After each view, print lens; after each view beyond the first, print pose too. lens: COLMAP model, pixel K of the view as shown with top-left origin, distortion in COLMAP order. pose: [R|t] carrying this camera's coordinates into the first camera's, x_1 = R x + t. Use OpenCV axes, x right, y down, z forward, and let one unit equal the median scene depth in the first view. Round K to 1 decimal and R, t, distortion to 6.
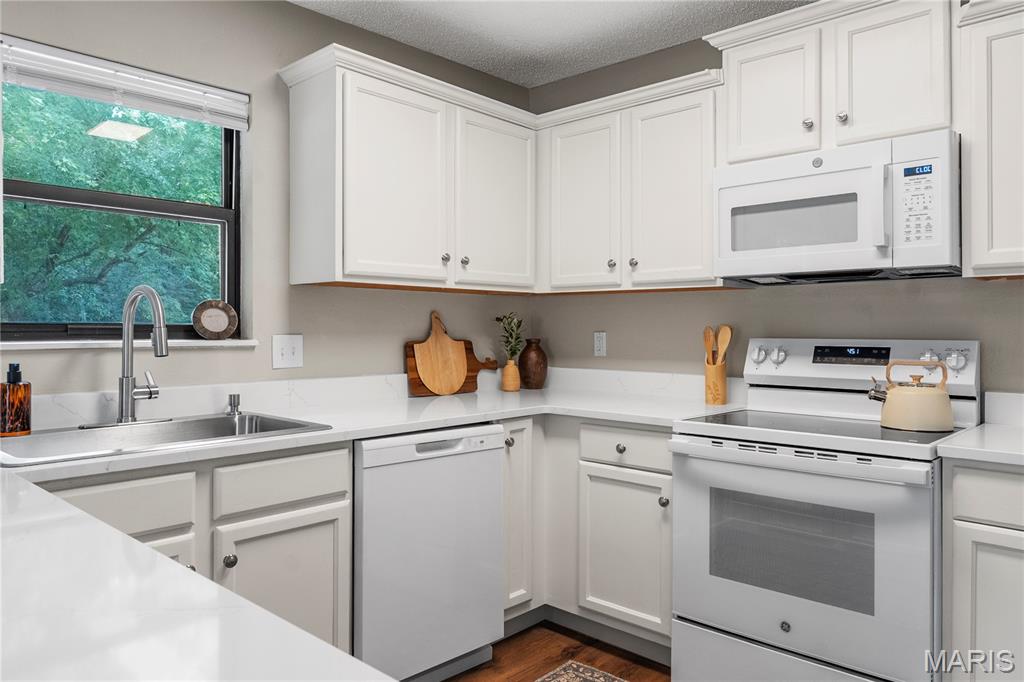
lens RADIAL K [[711.9, 0, 516.7], [0, 711.9, 322.6], [0, 0, 1]] dist [-0.000901, -0.001606]
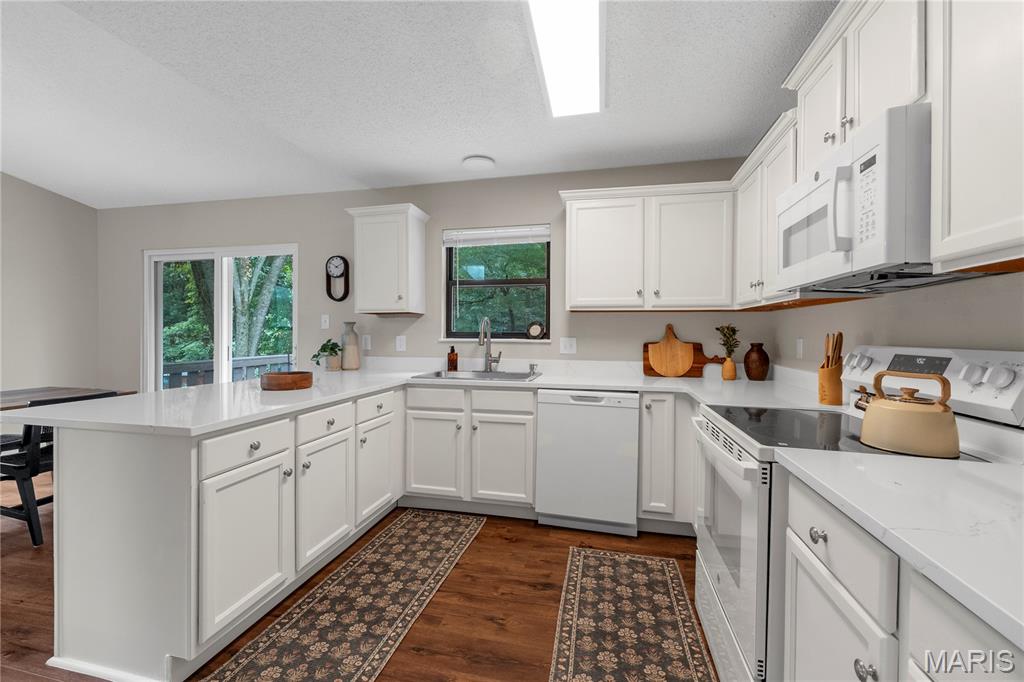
lens RADIAL K [[429.3, 0, 508.3], [0, 429.3, 338.8], [0, 0, 1]] dist [-0.000217, 0.000188]
pose [[0.490641, 0.011466, -0.871287, 0.692536], [0.001943, 0.999897, 0.014252, 0.003271], [0.871360, -0.008685, 0.490568, 0.269015]]
